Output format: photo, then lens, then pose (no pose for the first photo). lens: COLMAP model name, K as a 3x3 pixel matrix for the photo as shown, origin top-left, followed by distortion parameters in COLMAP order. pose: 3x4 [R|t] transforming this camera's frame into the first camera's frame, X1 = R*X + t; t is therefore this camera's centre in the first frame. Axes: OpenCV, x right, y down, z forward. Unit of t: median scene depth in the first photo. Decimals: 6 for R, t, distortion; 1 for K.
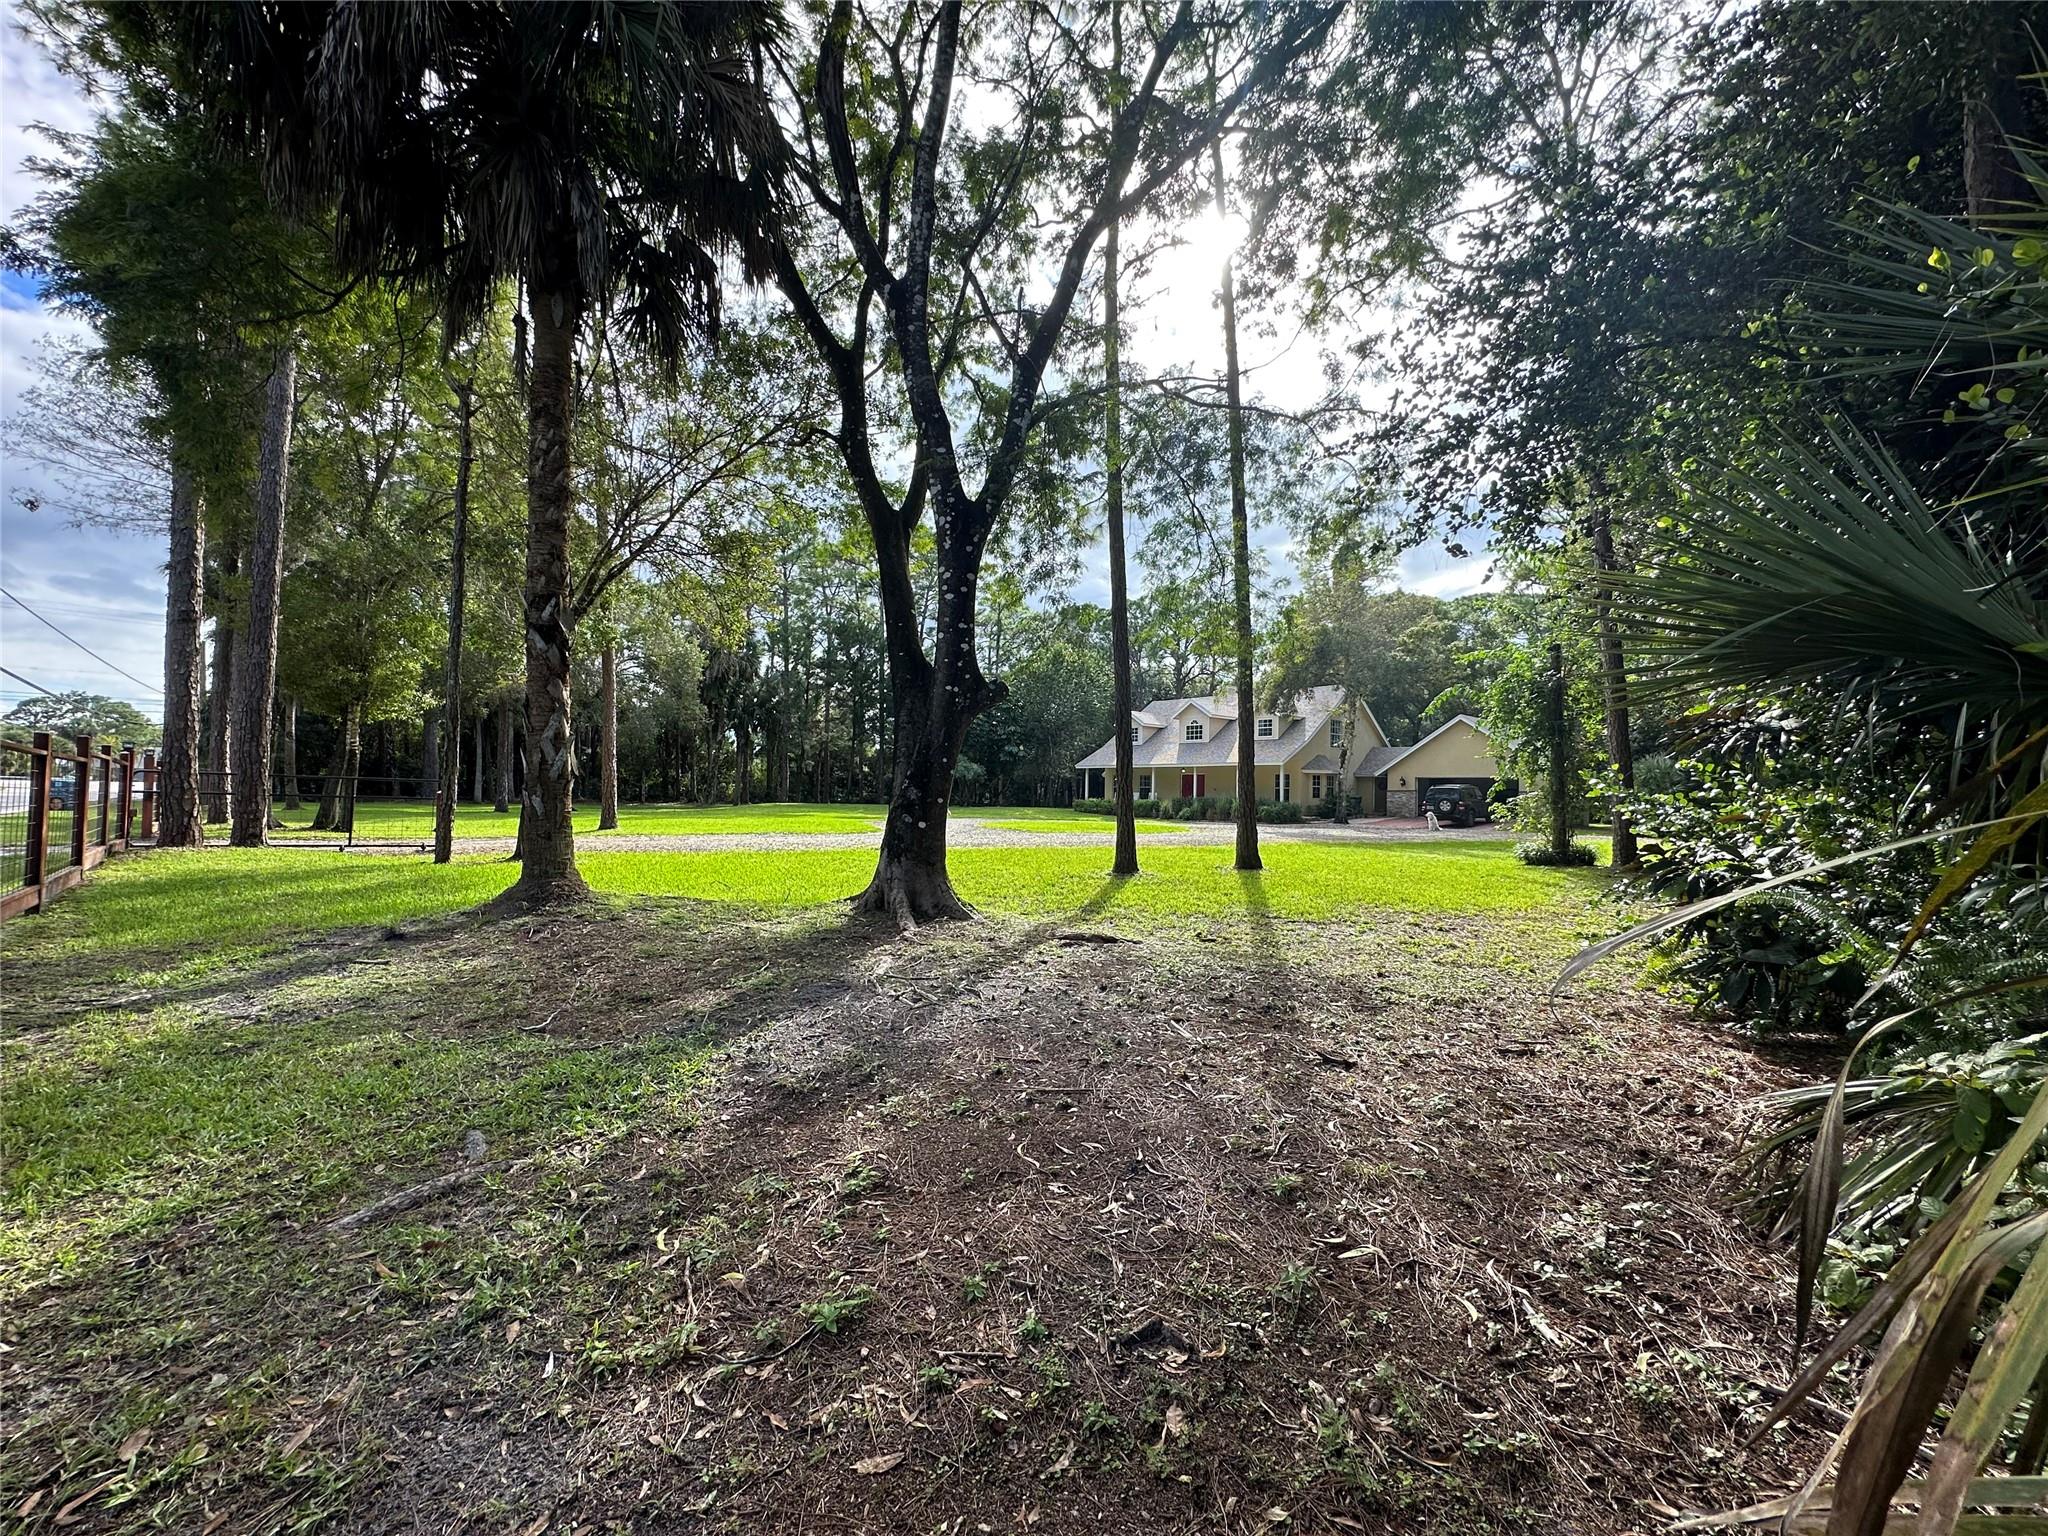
lens RADIAL K [[817.3, 0, 1024.0], [0, 817.3, 768.0], [0, 0, 1]] dist [0.001447, 0.000377]
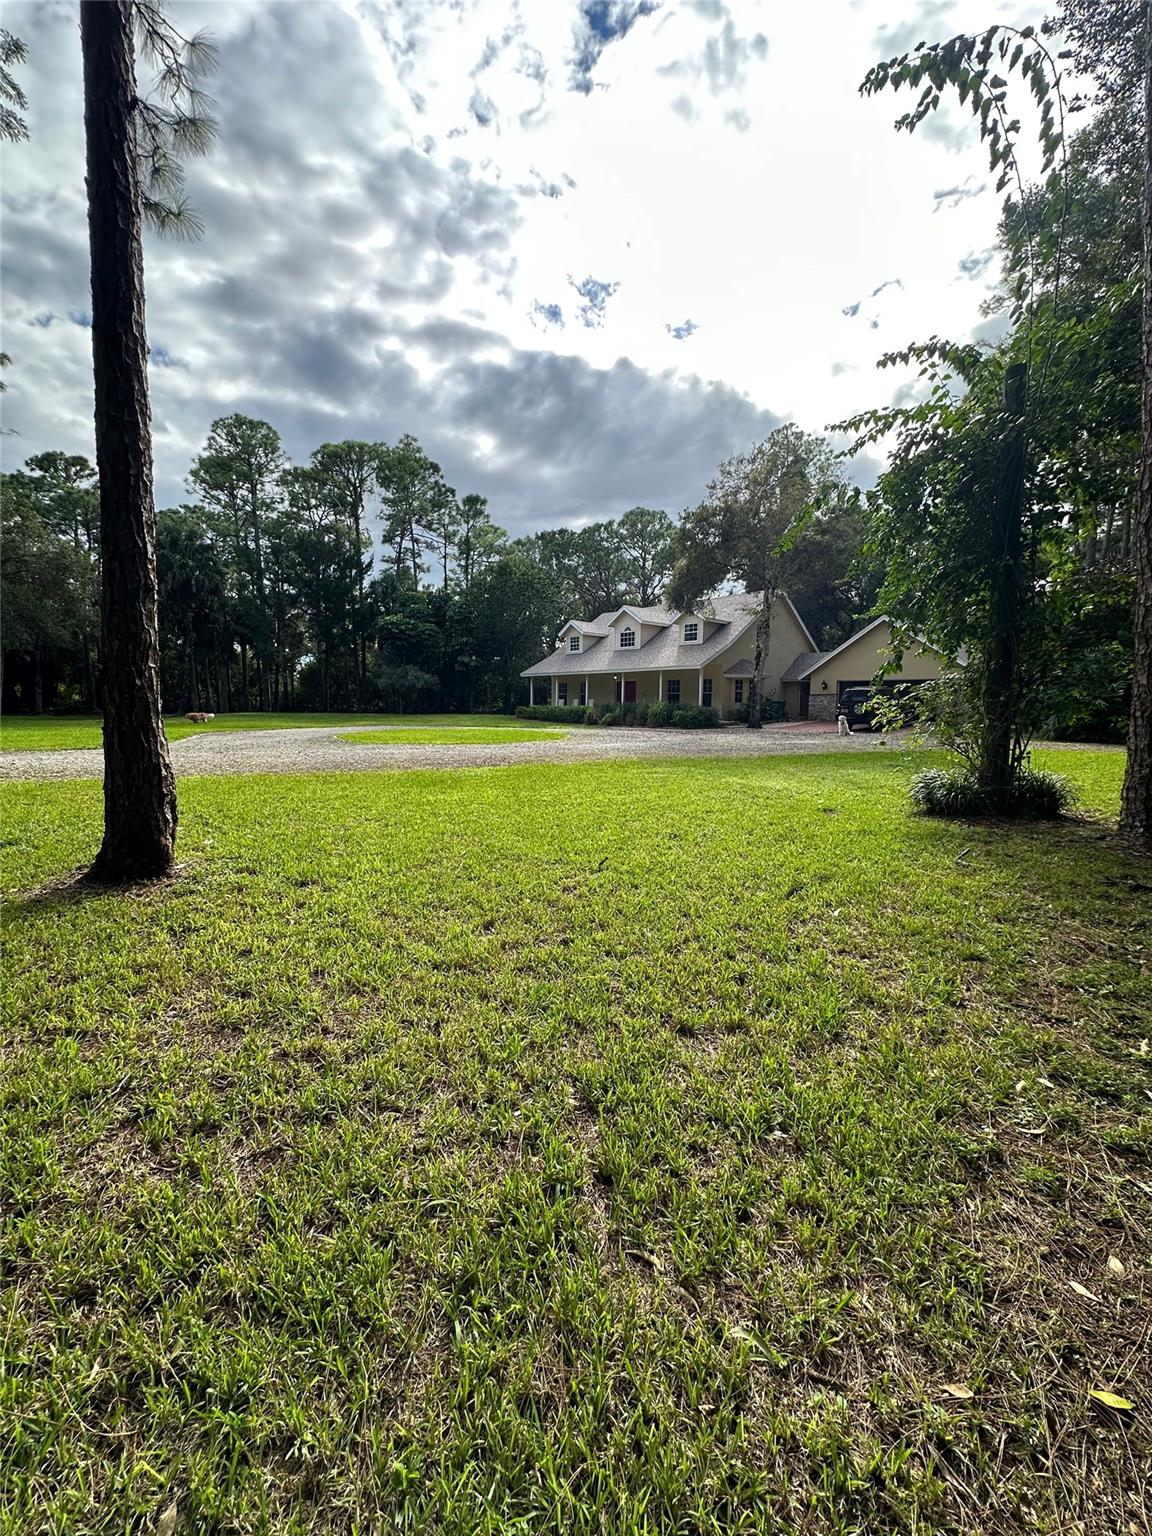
lens RADIAL K [[612.9, 0, 576.0], [0, 612.9, 768.0], [0, 0, 1]] dist [0.001447, 0.000377]
pose [[0.999917, -0.010261, 0.007799, 0.149549], [0.009121, 0.990896, 0.134317, 0.013486], [-0.009106, -0.134234, 0.990908, 0.238592]]
